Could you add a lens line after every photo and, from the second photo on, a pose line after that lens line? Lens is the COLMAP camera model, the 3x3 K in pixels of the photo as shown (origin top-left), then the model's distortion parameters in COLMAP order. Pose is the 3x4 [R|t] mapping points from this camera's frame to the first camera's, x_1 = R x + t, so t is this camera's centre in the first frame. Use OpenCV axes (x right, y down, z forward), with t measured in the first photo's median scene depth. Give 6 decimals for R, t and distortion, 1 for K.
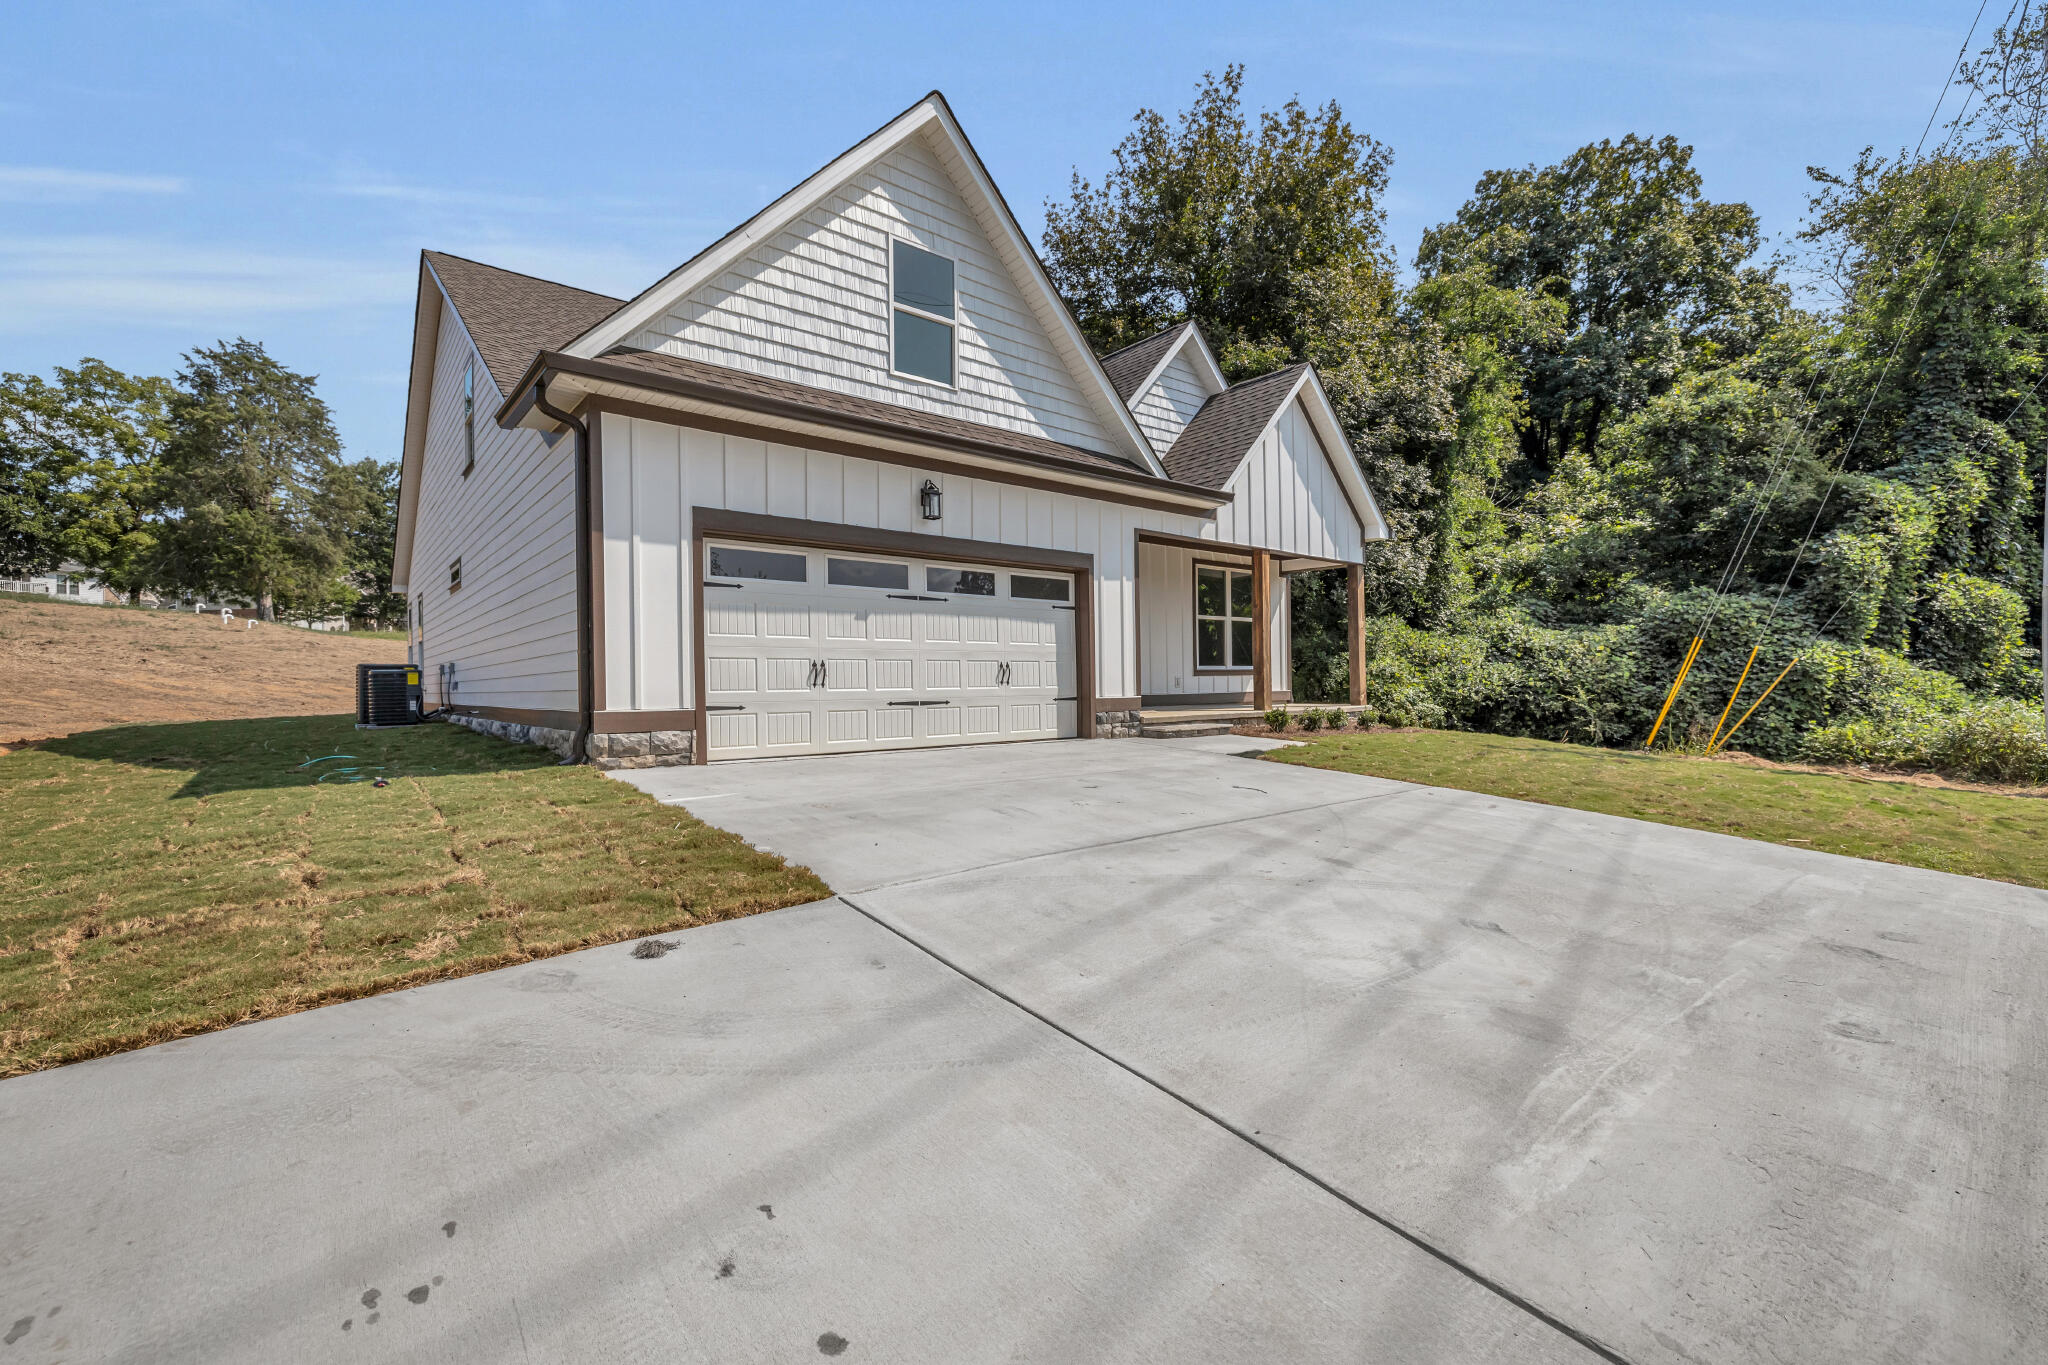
lens RADIAL K [[881.1, 0, 1022.1], [0, 881.1, 684.3], [0, 0, 1]] dist [-0.000058, -0.000074]
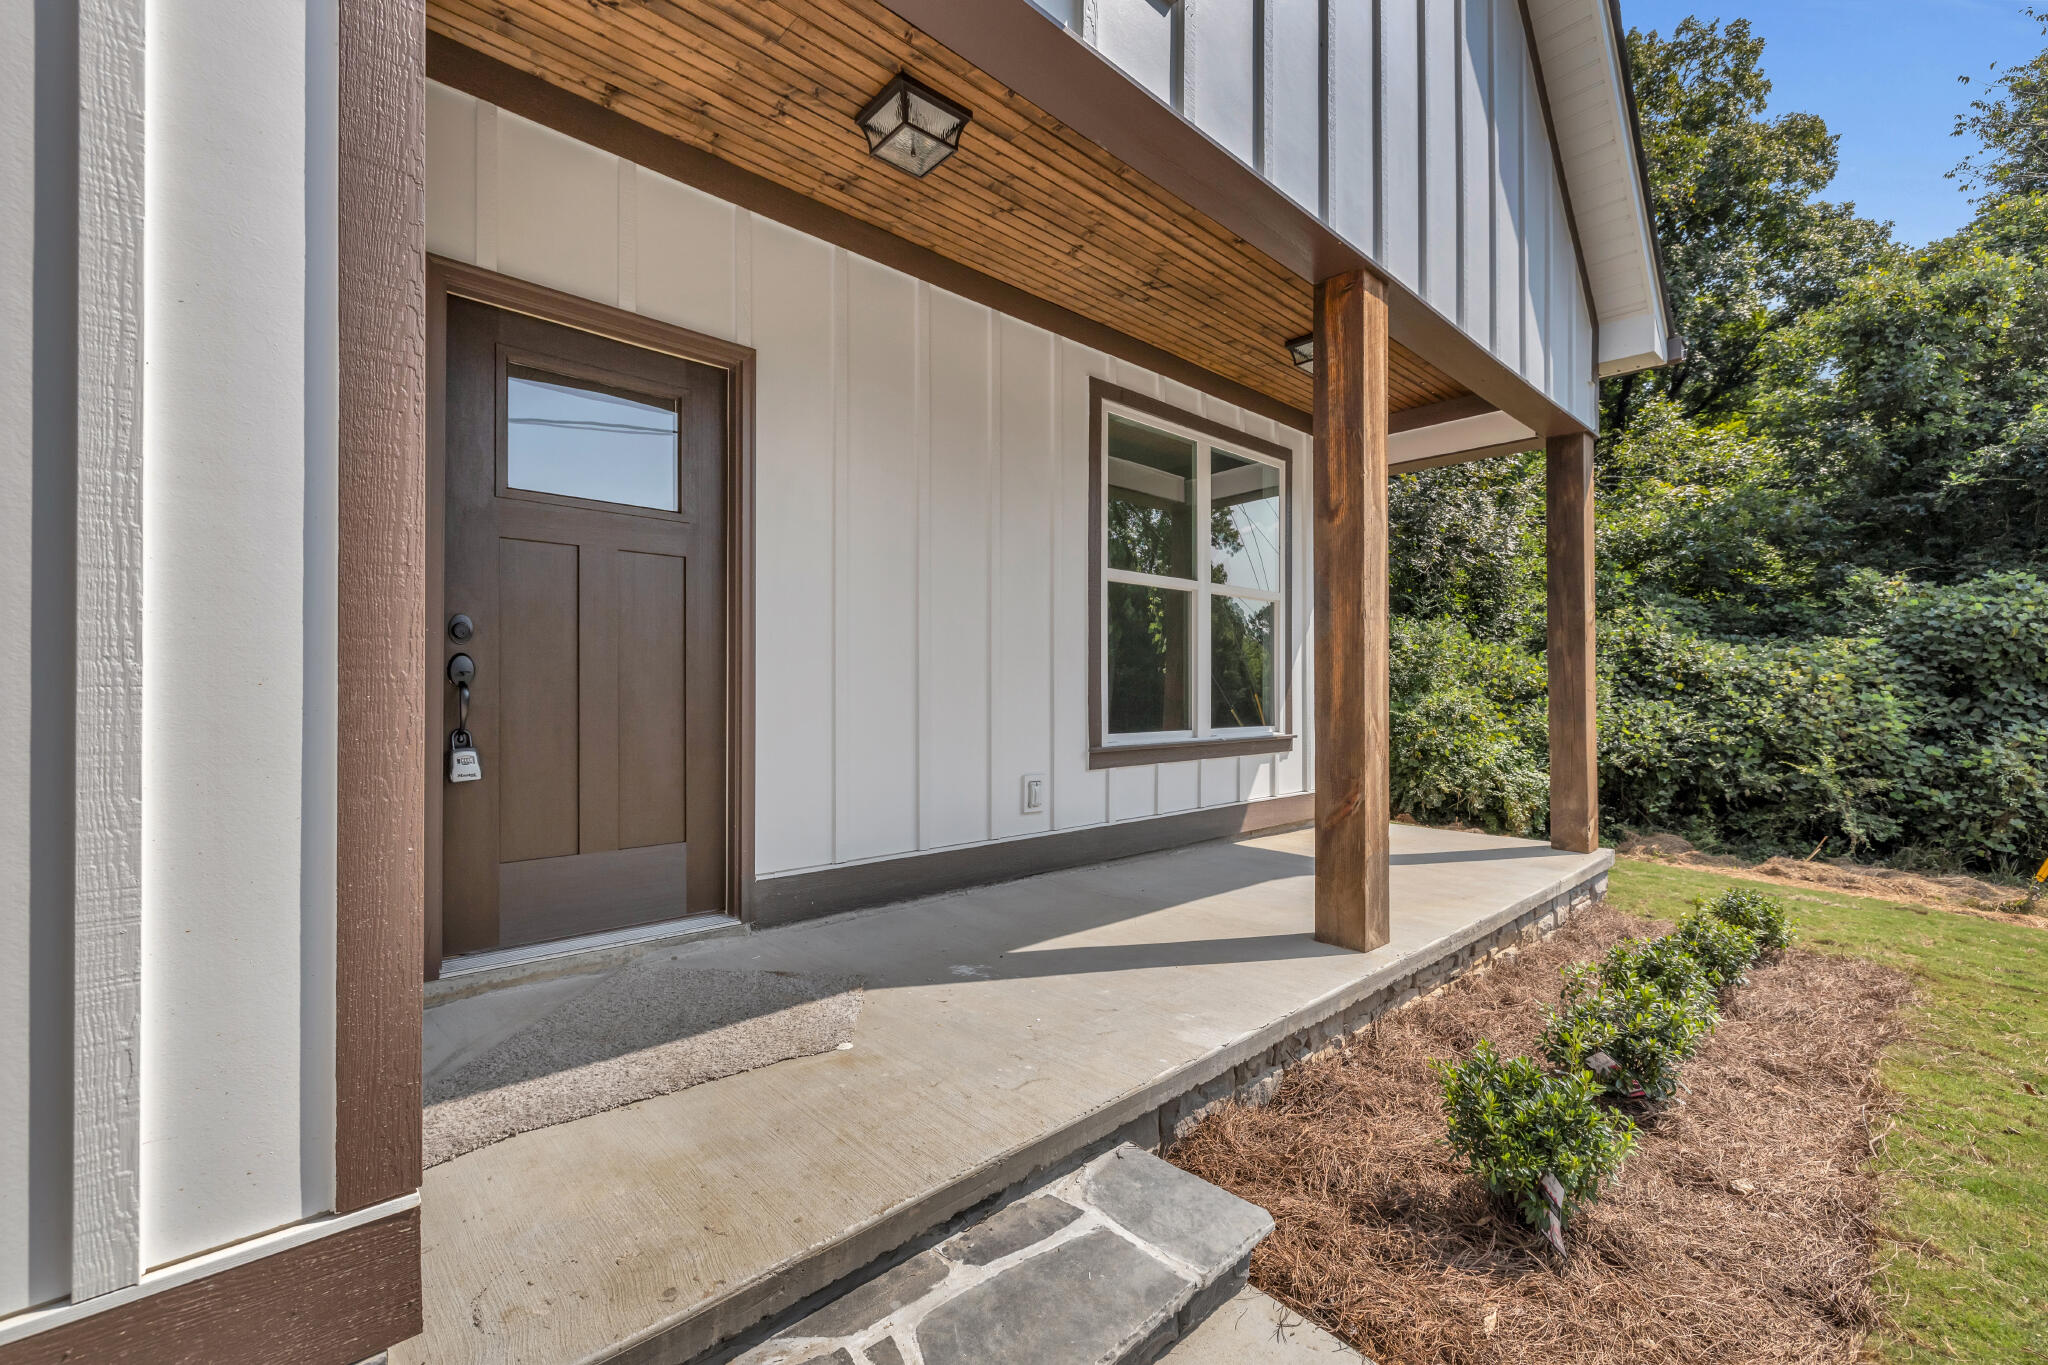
lens RADIAL K [[881.1, 0, 1028.9], [0, 881.1, 682.9], [0, 0, 1]] dist [-0.000058, -0.000074]
pose [[0.997621, 0.013914, 0.067511, 0.100198], [-0.012993, 0.999817, -0.014069, -0.022180], [-0.067695, 0.013159, 0.997619, 0.458331]]
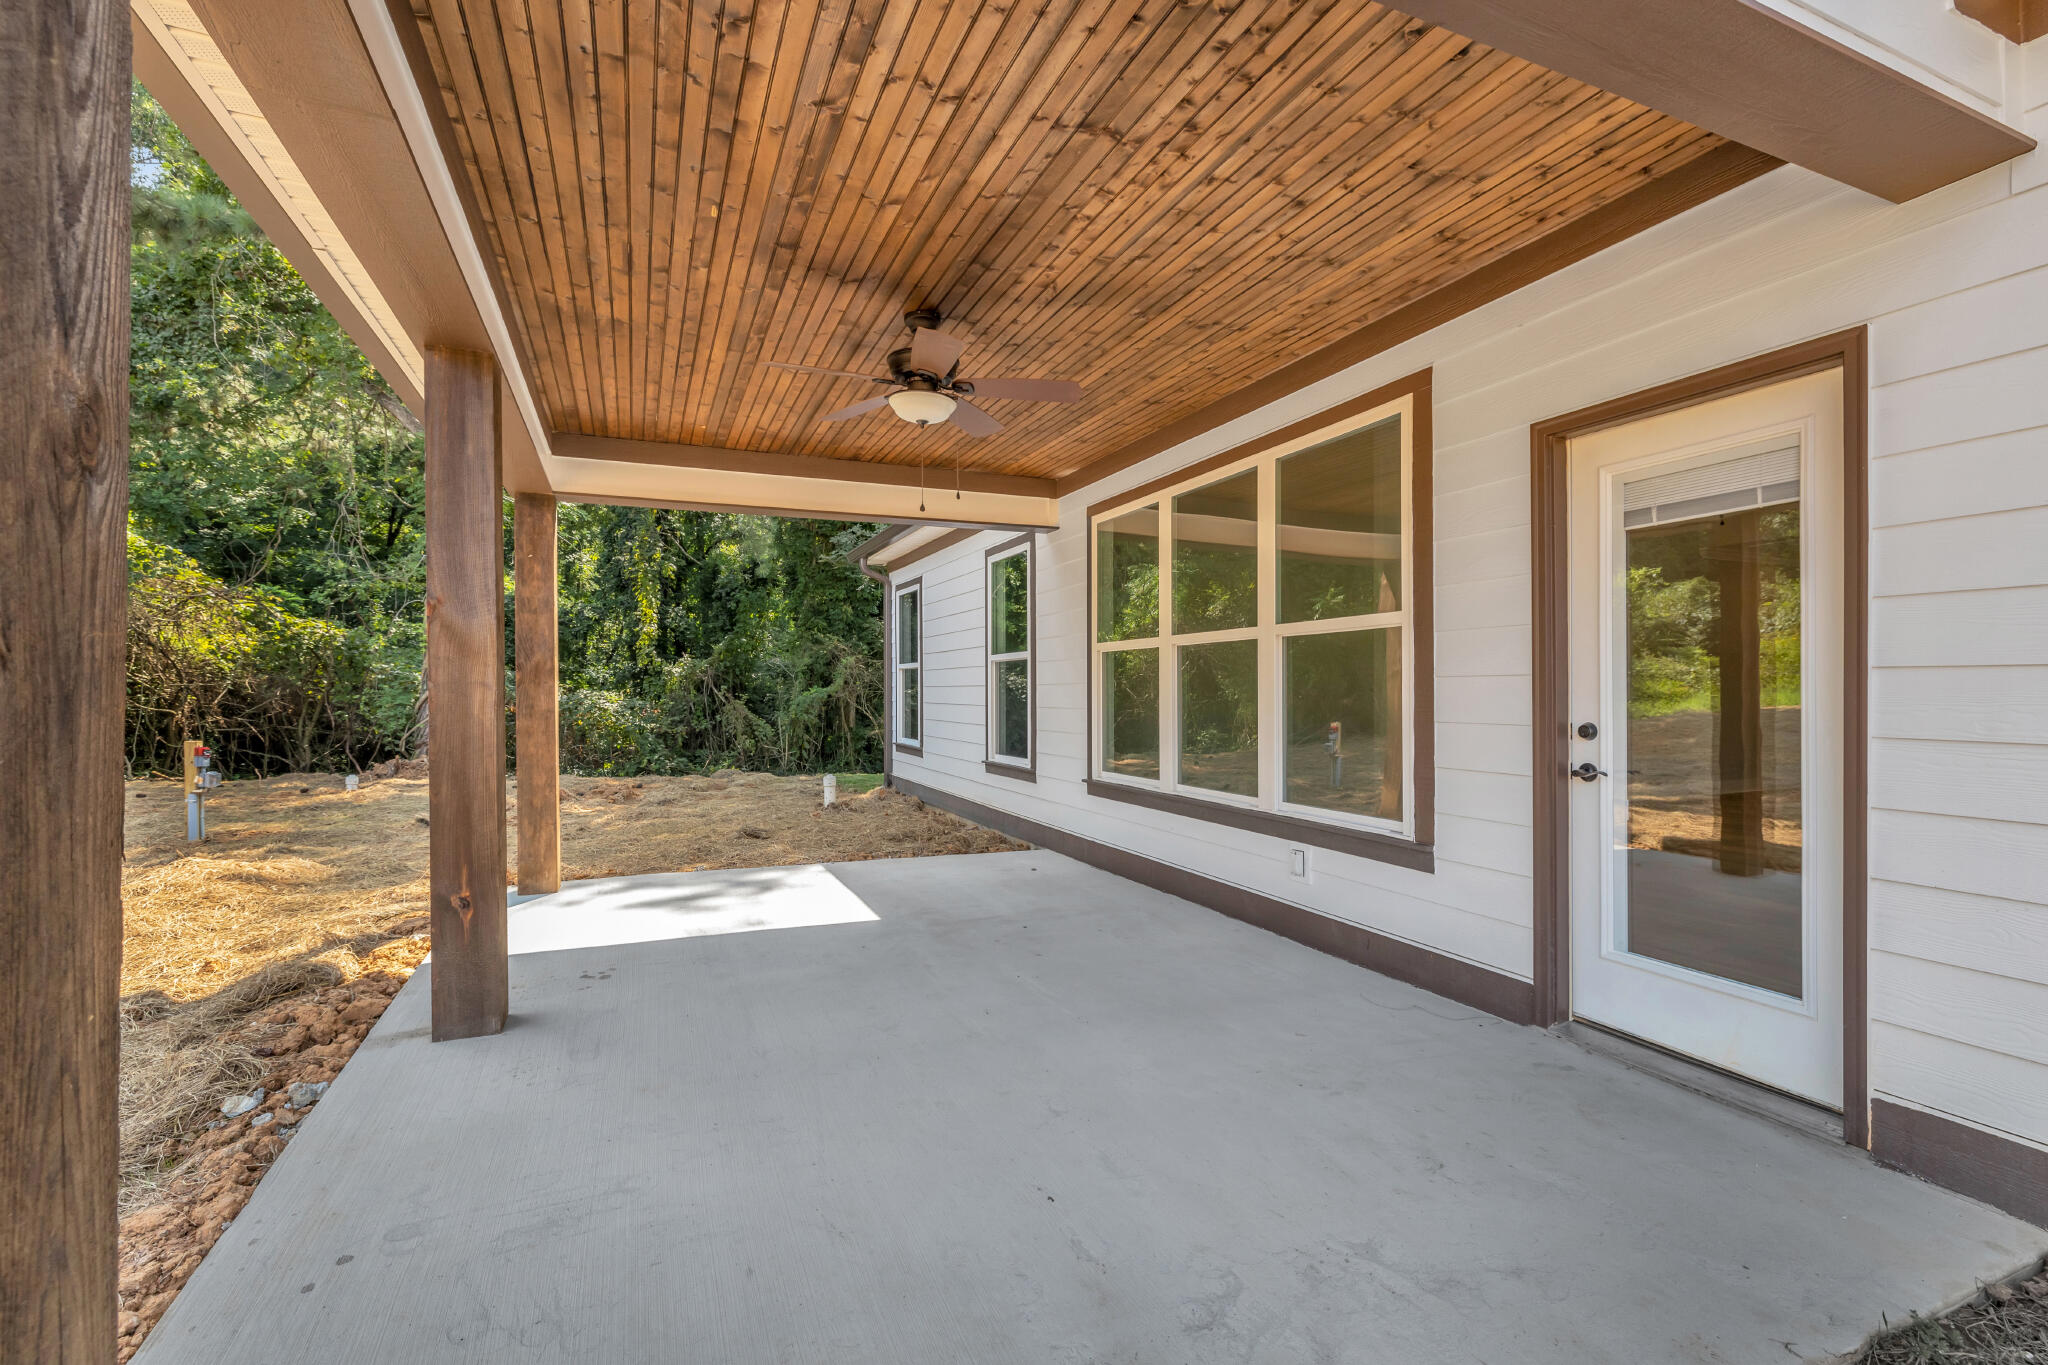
lens RADIAL K [[881.1, 0, 1011.0], [0, 881.1, 686.9], [0, 0, 1]] dist [-0.000058, -0.000074]
pose [[-0.276930, 0.010741, -0.960830, 0.394047], [-0.004244, 0.999914, 0.012401, -0.041578], [0.960881, 0.007512, -0.276861, 0.705849]]
